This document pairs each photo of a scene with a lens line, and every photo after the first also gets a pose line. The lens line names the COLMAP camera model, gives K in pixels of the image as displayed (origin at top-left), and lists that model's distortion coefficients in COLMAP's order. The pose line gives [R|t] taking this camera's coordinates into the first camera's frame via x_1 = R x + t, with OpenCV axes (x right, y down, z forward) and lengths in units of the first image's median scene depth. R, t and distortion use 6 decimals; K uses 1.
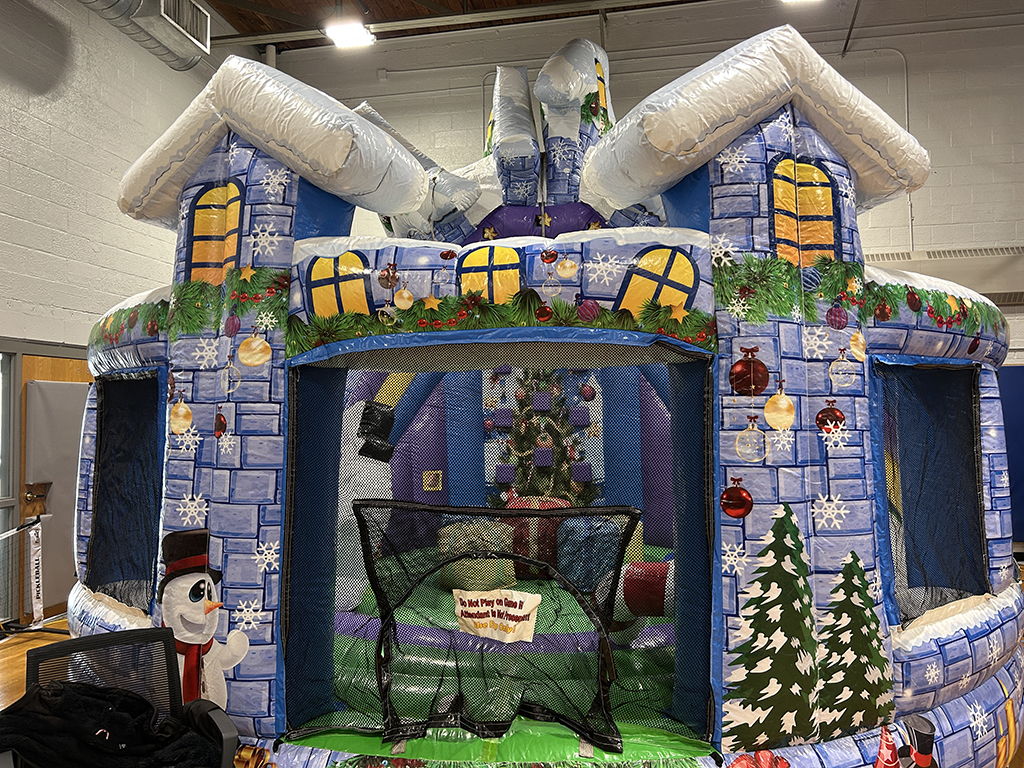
lens RADIAL K [[774.7, 0, 513.6], [0, 774.7, 386.1], [0, 0, 1]] dist [0.027677, -0.009919]
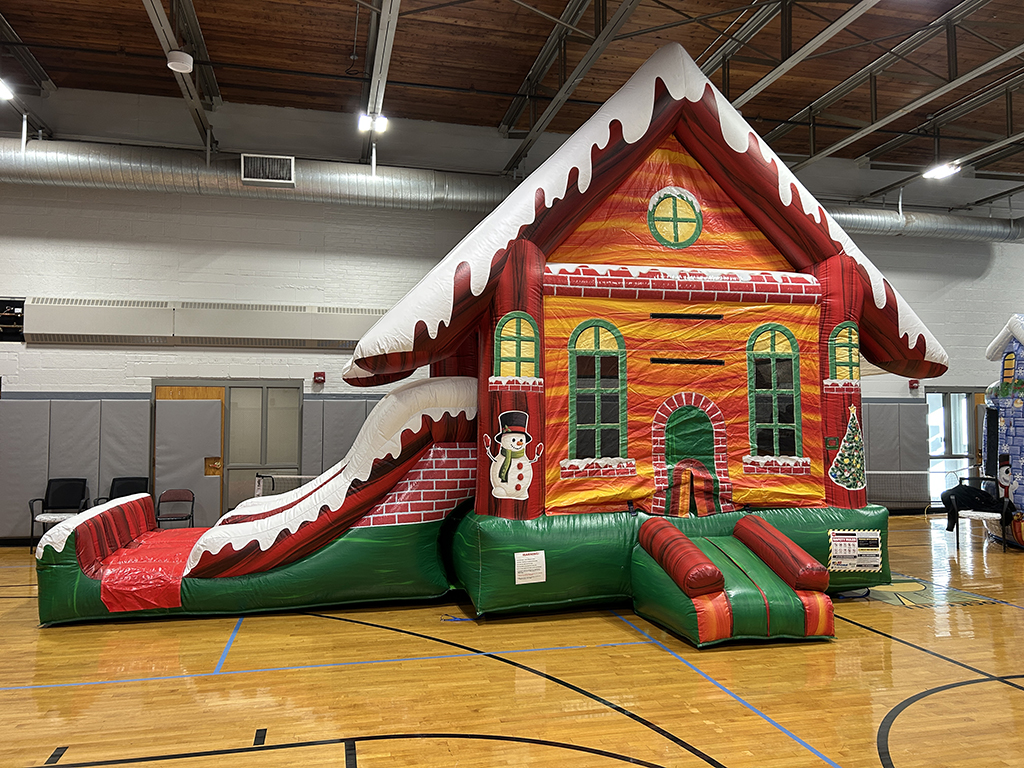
lens RADIAL K [[774.7, 0, 511.3], [0, 774.7, 384.8], [0, 0, 1]] dist [0.027677, -0.009919]
pose [[0.408504, -0.027636, -0.912338, 1.997185], [0.030566, 0.999395, -0.016587, -0.142318], [0.912245, -0.021111, 0.409102, -2.589075]]
